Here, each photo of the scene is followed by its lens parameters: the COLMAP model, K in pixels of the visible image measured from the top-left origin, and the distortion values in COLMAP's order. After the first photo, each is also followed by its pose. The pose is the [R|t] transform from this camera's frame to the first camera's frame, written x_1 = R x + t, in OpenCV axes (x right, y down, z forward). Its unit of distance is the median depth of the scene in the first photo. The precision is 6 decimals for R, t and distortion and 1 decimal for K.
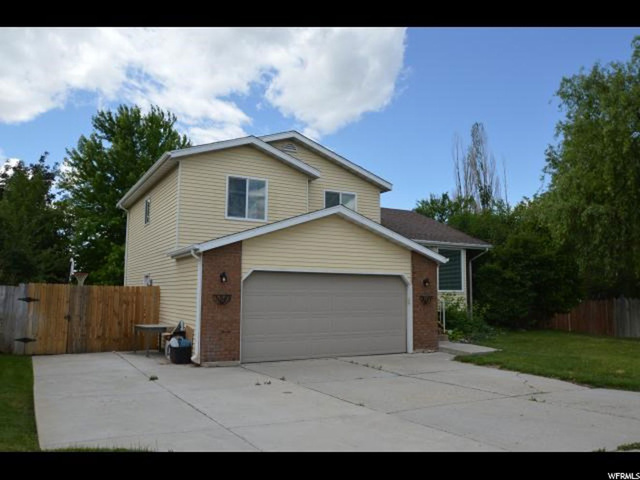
lens RADIAL K [[497.1, 0, 315.6], [0, 497.1, 242.2], [0, 0, 1]] dist [-0.053107, 0.001197]
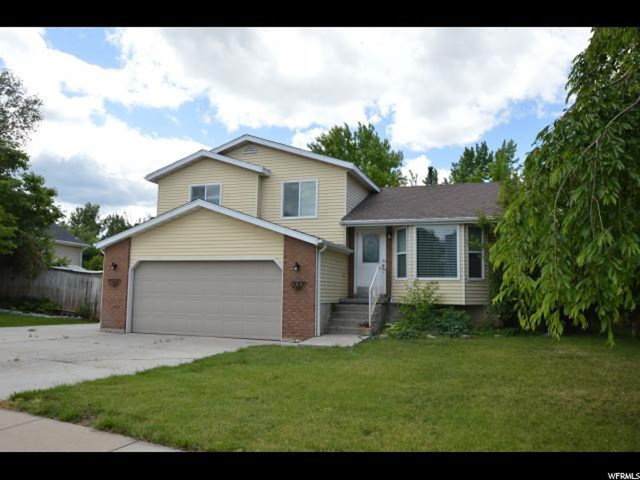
lens RADIAL K [[497.1, 0, 315.6], [0, 497.1, 242.2], [0, 0, 1]] dist [-0.053107, 0.001197]
pose [[0.662252, -0.075419, -0.745476, 1.073033], [0.065685, 0.996935, -0.042506, 0.088195], [0.746397, -0.020817, 0.665176, 0.467963]]
